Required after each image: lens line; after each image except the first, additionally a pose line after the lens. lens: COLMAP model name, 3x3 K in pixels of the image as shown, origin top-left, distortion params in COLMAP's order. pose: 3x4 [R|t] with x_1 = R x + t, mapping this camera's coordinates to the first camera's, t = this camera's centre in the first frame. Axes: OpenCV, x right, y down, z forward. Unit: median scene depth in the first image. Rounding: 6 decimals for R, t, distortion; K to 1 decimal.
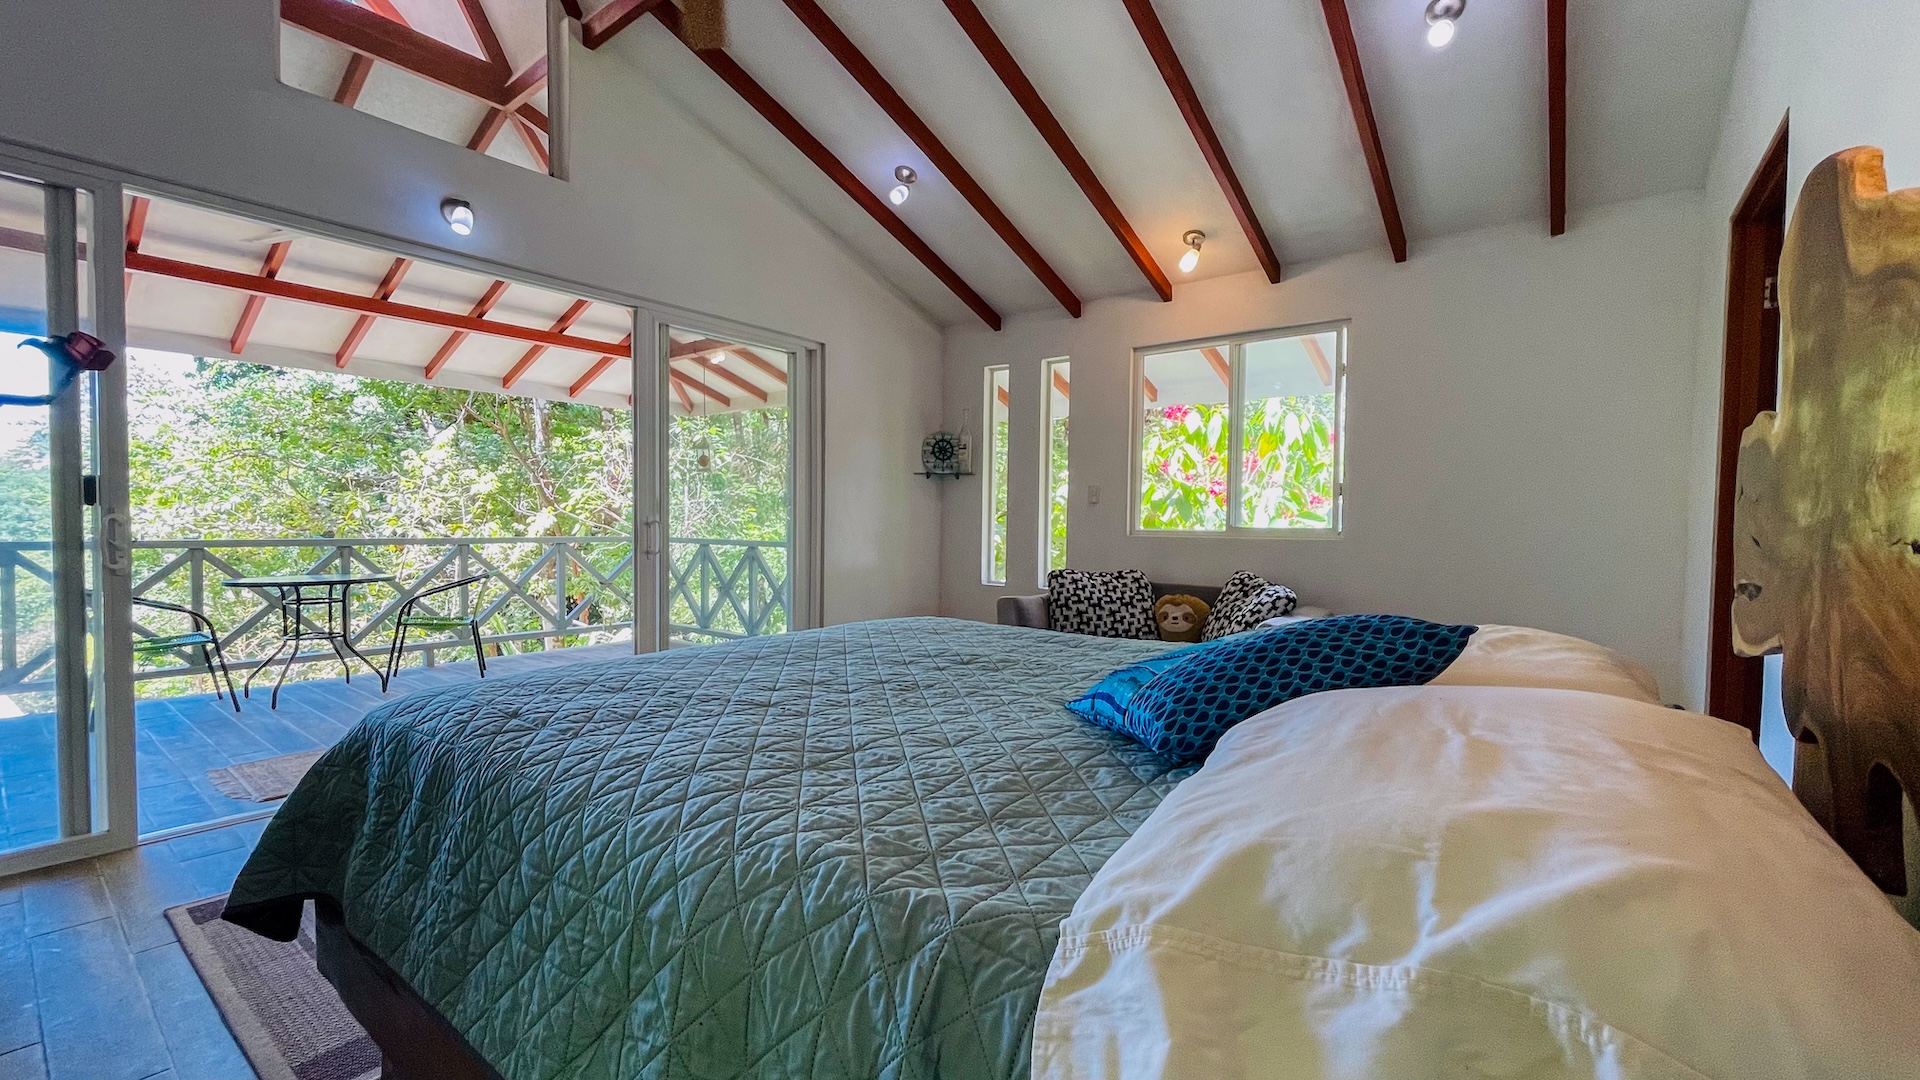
lens RADIAL K [[776.6, 0, 960.0], [0, 776.6, 540.0], [0, 0, 1]] dist [-0.002092, -0.000189]
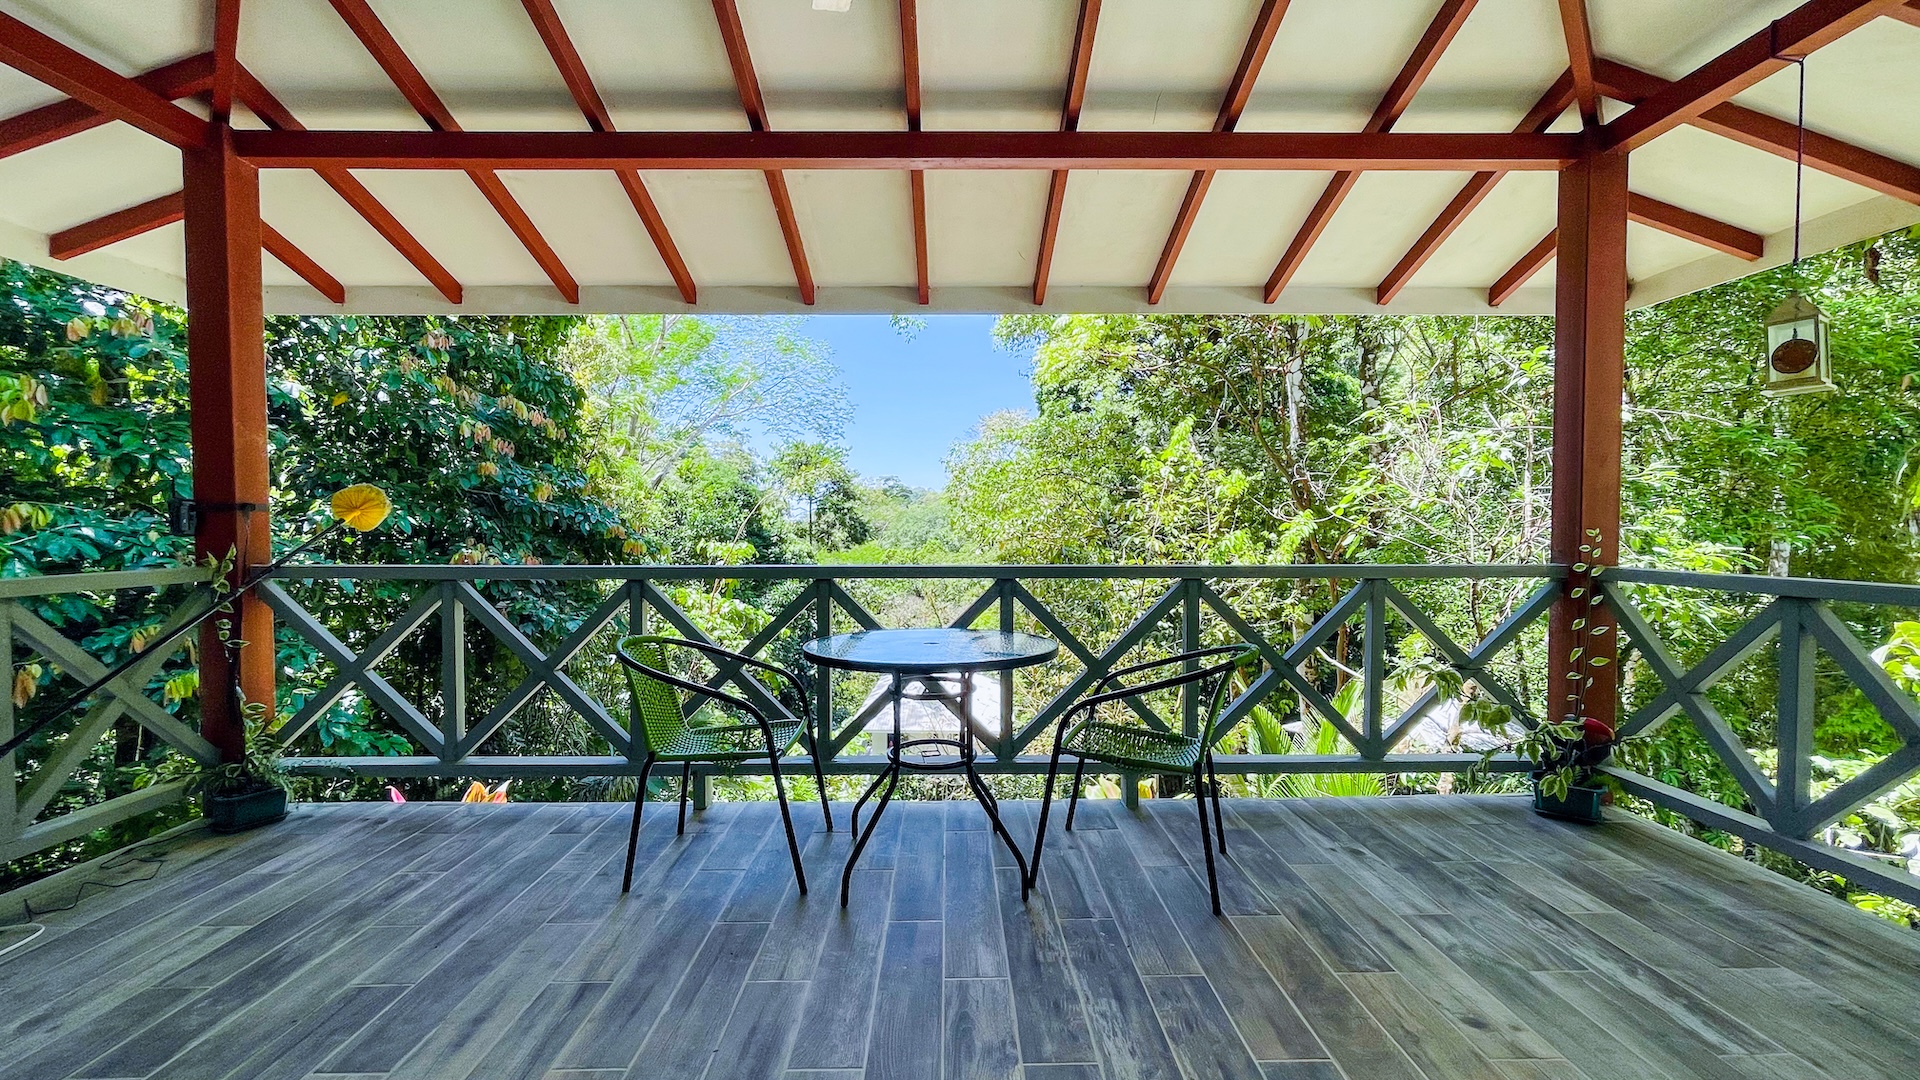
lens RADIAL K [[776.6, 0, 960.0], [0, 776.6, 540.0], [0, 0, 1]] dist [-0.002092, -0.000189]
pose [[0.627258, 0.011558, -0.778726, -0.278995], [-0.019998, 0.999799, -0.001269, -0.013563], [0.778555, 0.016369, 0.627363, 0.462096]]
